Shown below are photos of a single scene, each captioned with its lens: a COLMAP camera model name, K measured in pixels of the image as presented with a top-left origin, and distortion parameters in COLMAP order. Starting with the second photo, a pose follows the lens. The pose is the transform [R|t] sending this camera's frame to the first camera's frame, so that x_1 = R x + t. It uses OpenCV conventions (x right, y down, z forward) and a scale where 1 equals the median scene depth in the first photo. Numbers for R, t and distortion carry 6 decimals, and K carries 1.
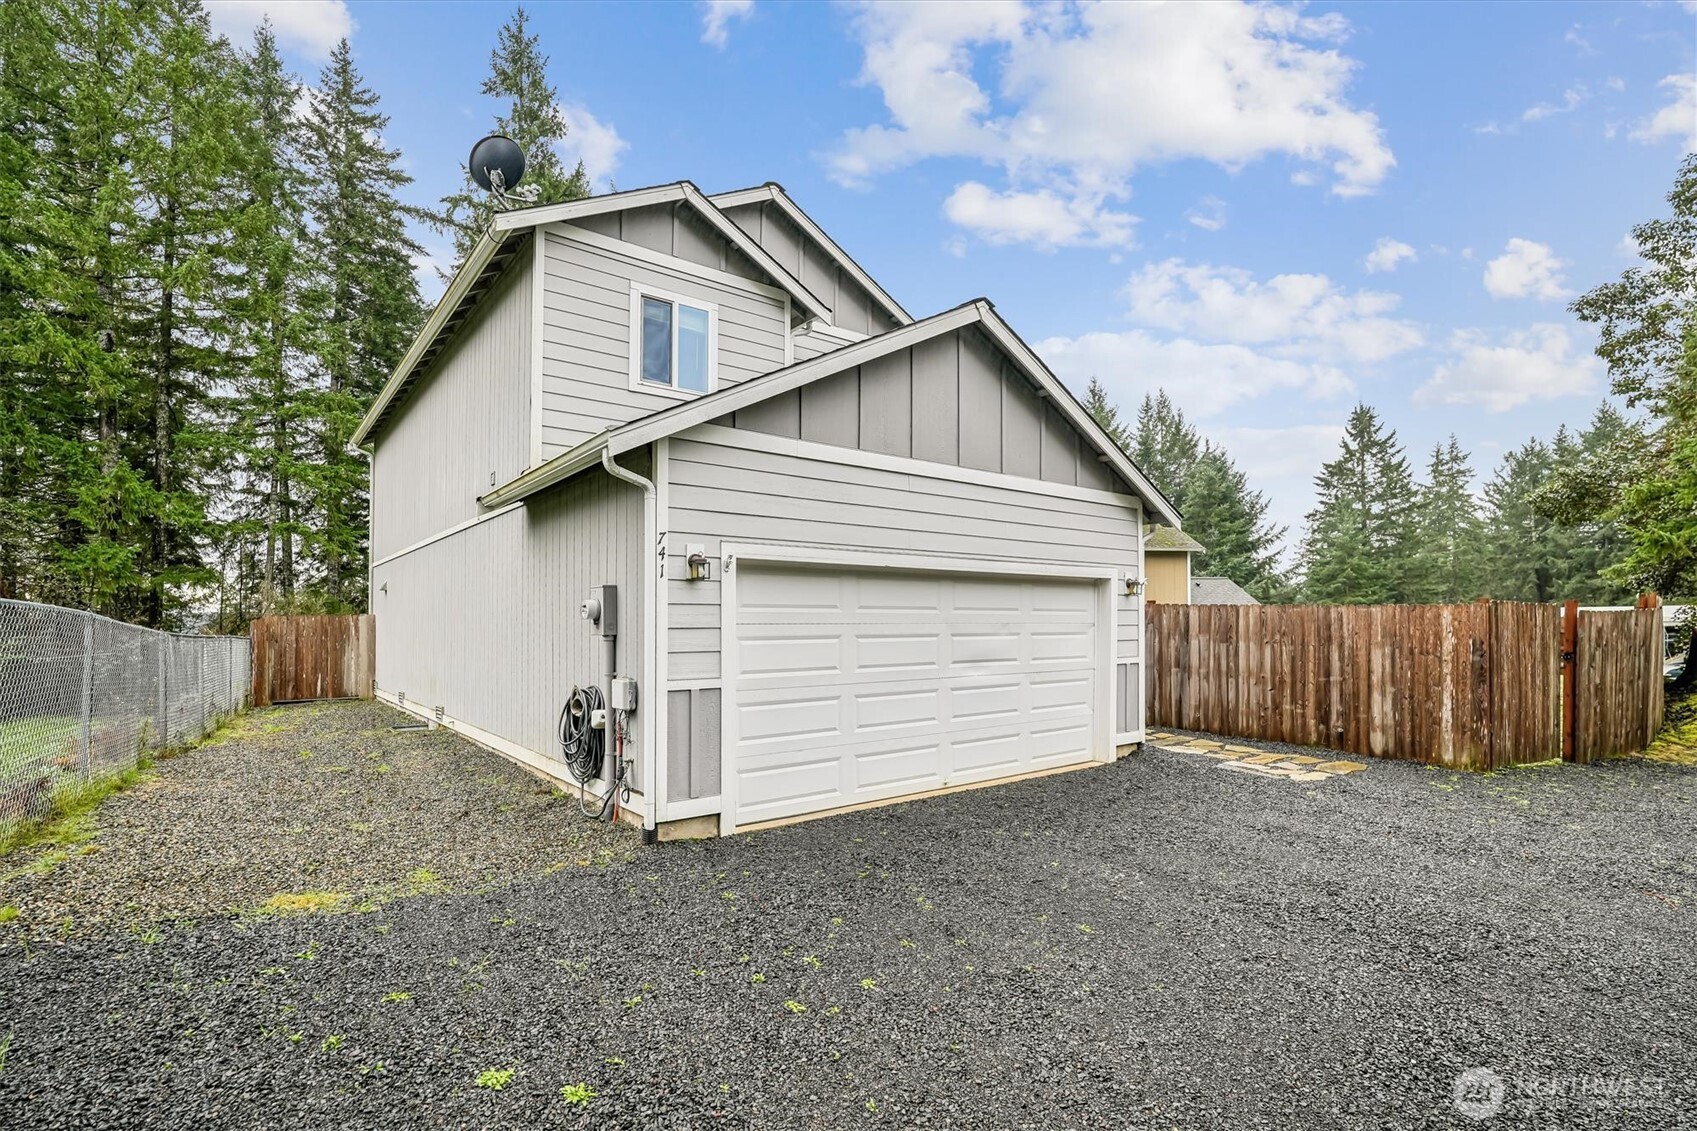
lens RADIAL K [[785.4, 0, 849.8], [0, 785.4, 535.6], [0, 0, 1]] dist [-0.019693, 0.010381]
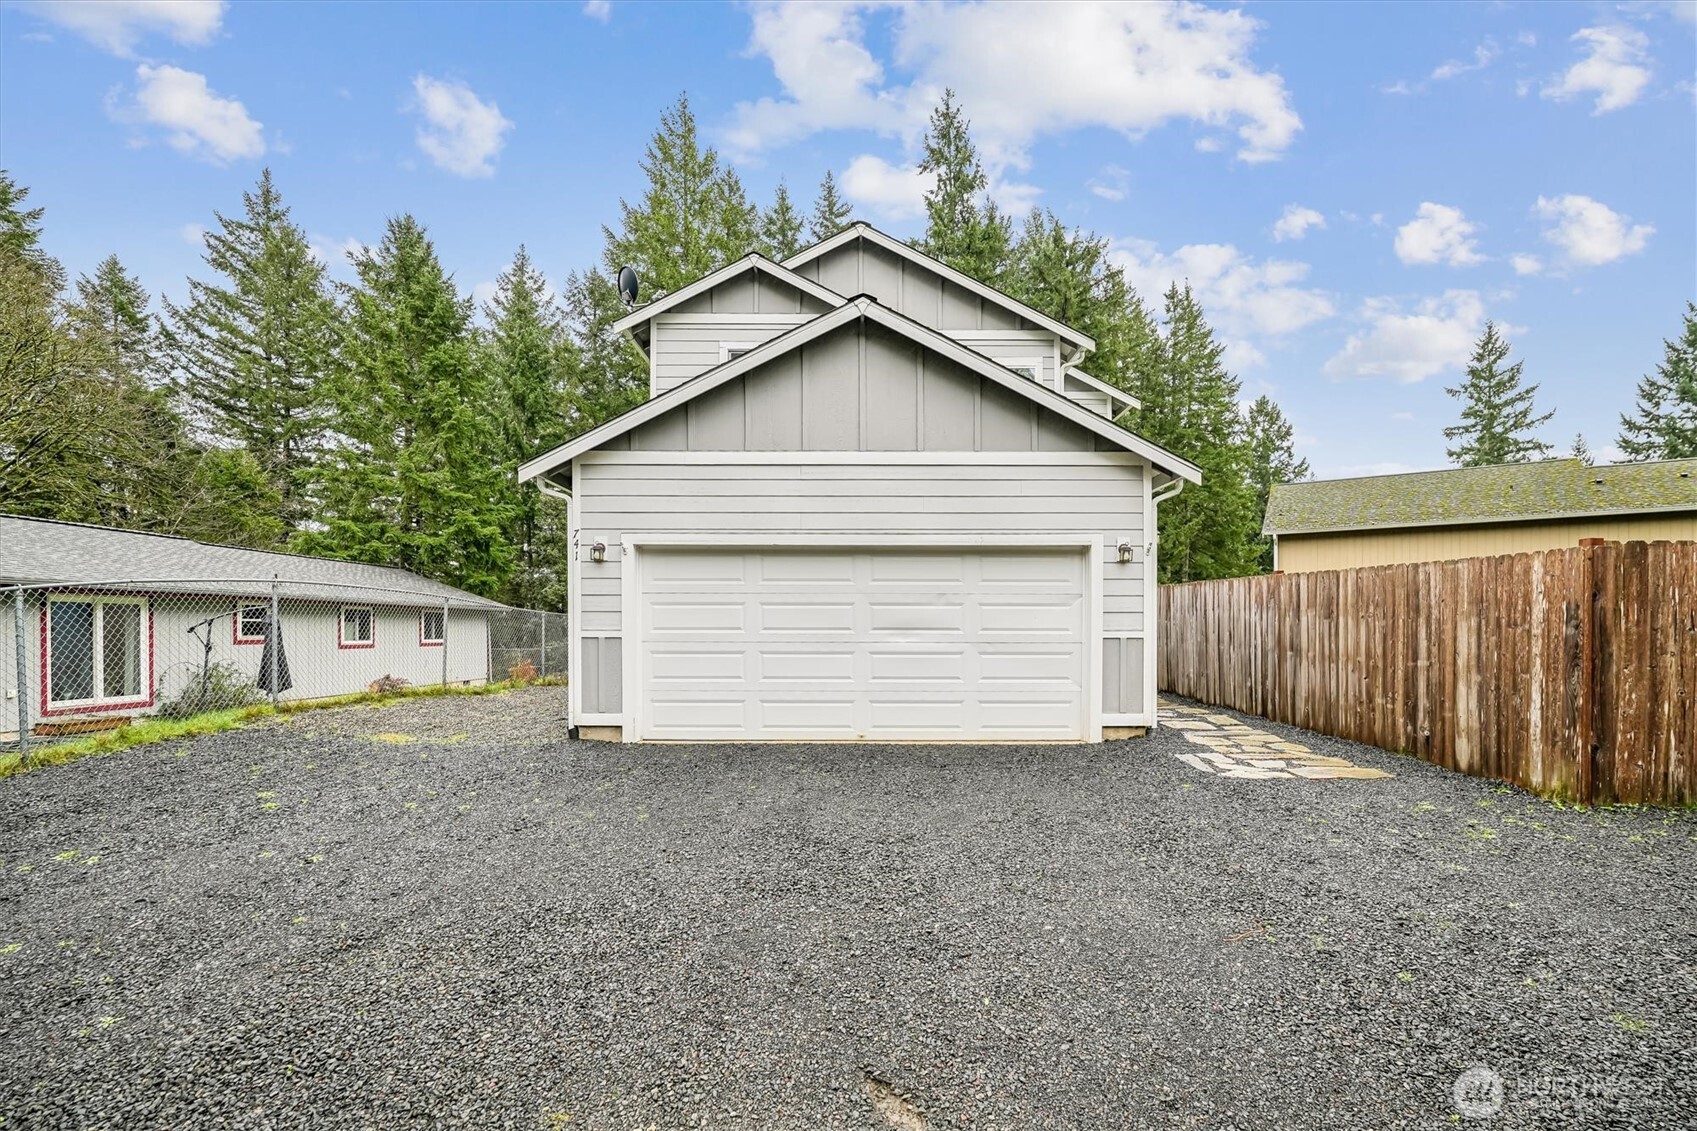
lens RADIAL K [[752.4, 0, 849.6], [0, 752.4, 552.4], [0, 0, 1]] dist [-0.019393, 0.008458]
pose [[0.788331, -0.056694, -0.612633, 0.658357], [0.063703, 0.997915, -0.010376, 0.055120], [0.611944, -0.030847, 0.790299, 0.128752]]
